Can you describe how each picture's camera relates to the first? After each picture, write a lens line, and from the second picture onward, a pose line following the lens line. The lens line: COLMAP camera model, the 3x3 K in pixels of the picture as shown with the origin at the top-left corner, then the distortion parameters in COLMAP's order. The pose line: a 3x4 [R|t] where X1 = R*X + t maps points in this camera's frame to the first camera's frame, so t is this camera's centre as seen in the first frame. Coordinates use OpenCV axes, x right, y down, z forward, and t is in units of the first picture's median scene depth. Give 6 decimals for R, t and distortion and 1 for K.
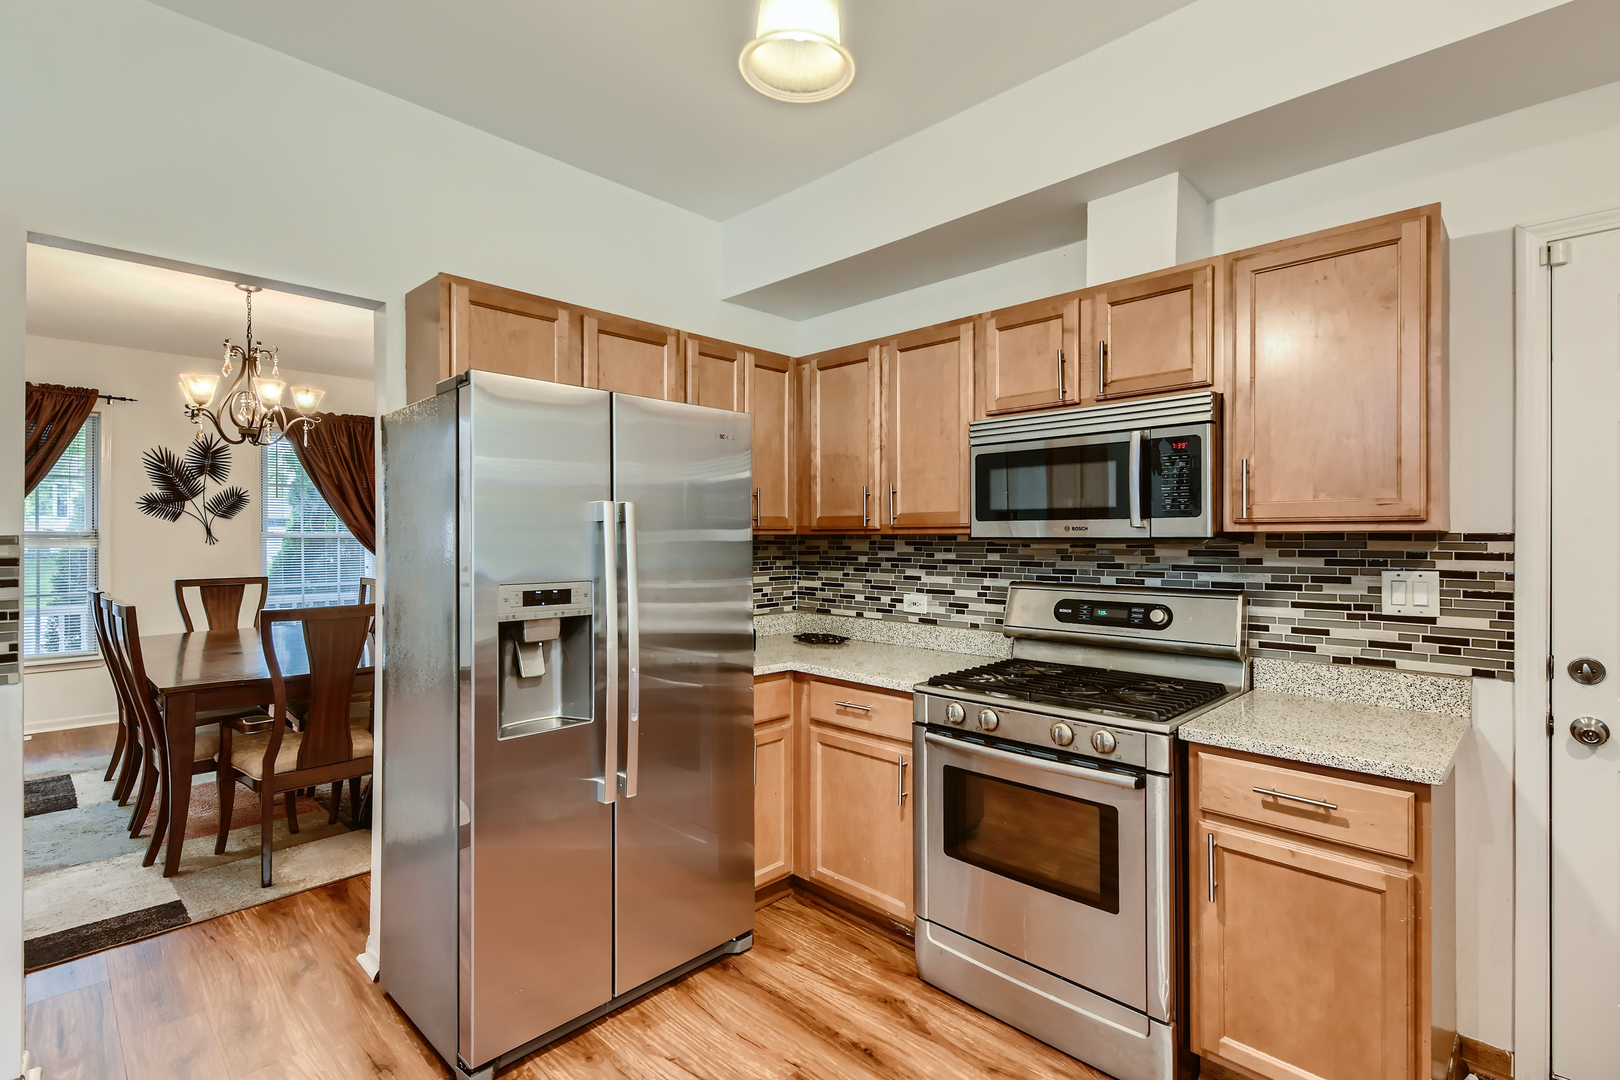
lens RADIAL K [[739.2, 0, 817.0], [0, 739.2, 535.2], [0, 0, 1]] dist [-0.002255, -0.000031]
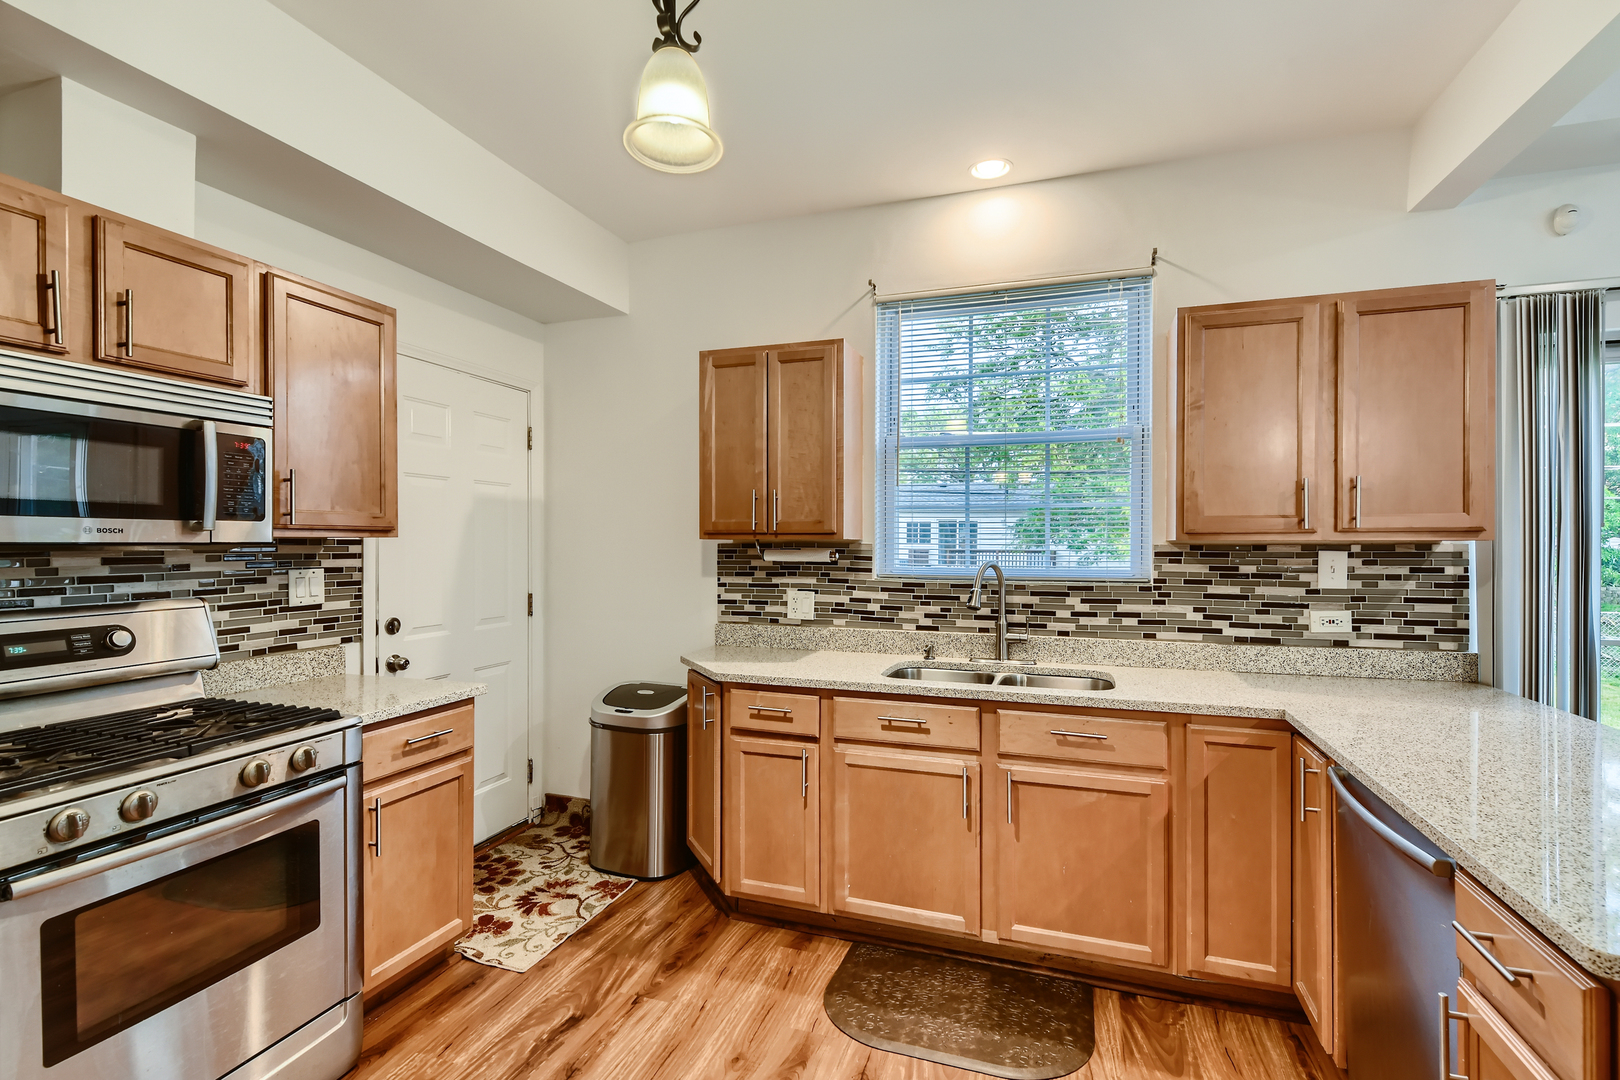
lens RADIAL K [[739.2, 0, 816.5], [0, 739.2, 542.3], [0, 0, 1]] dist [-0.002255, -0.000031]
pose [[-0.431749, -0.001664, 0.901992, -0.684235], [-0.004908, 0.999988, -0.000504, -0.000785], [-0.901980, -0.004644, -0.431752, 0.745328]]
